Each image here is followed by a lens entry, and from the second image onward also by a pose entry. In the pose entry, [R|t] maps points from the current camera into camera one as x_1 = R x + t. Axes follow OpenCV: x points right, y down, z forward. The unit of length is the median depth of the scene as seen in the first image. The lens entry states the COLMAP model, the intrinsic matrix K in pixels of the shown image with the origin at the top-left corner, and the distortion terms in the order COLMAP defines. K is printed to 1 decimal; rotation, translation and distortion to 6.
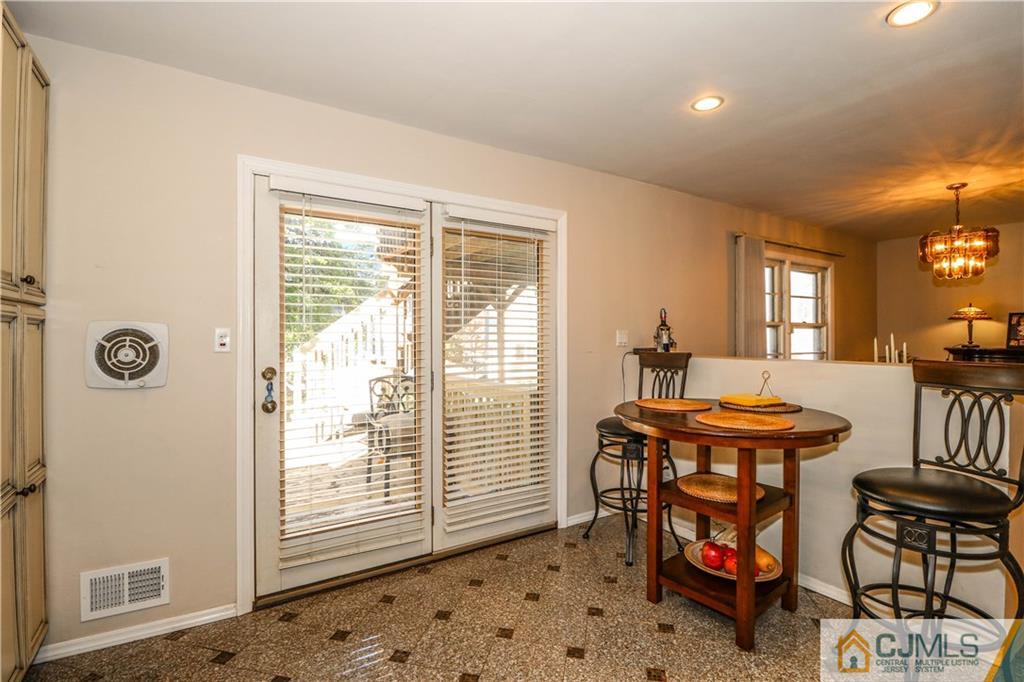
lens RADIAL K [[485.8, 0, 511.6], [0, 485.8, 336.7], [0, 0, 1]] dist [-0.010823, -0.000720]
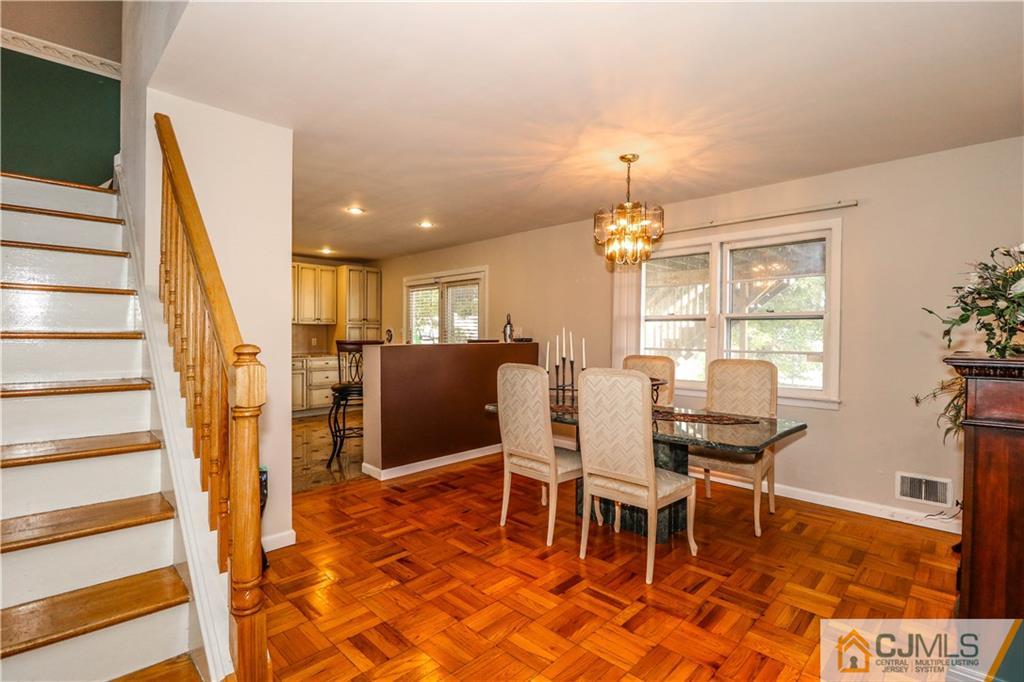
lens RADIAL K [[485.8, 0, 511.6], [0, 485.8, 336.7], [0, 0, 1]] dist [-0.010823, -0.000720]
pose [[0.220290, 0.003400, -0.975429, 1.919687], [-0.004793, 0.999986, 0.002403, 0.016147], [0.975423, 0.004146, 0.220303, 0.651126]]
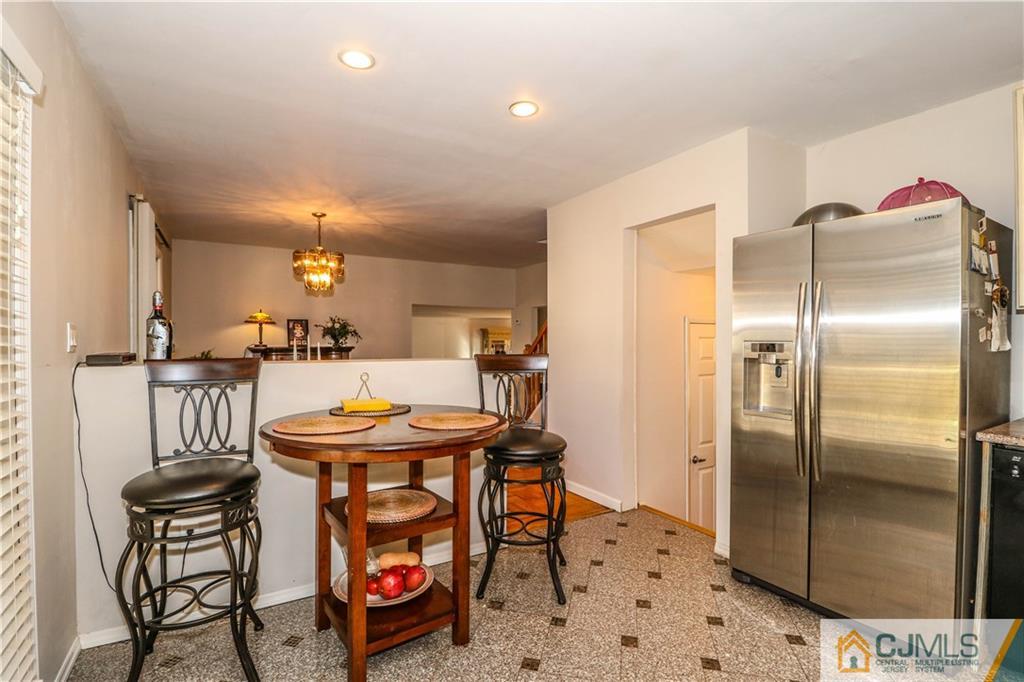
lens RADIAL K [[475.3, 0, 512.0], [0, 475.3, 341.0], [0, 0, 1]] dist [-0.043689, -0.000205]
pose [[0.032992, -0.004035, 0.999447, -0.286130], [-0.002263, 0.999989, 0.004112, 0.003565], [-0.999453, -0.002397, 0.032982, 0.511043]]
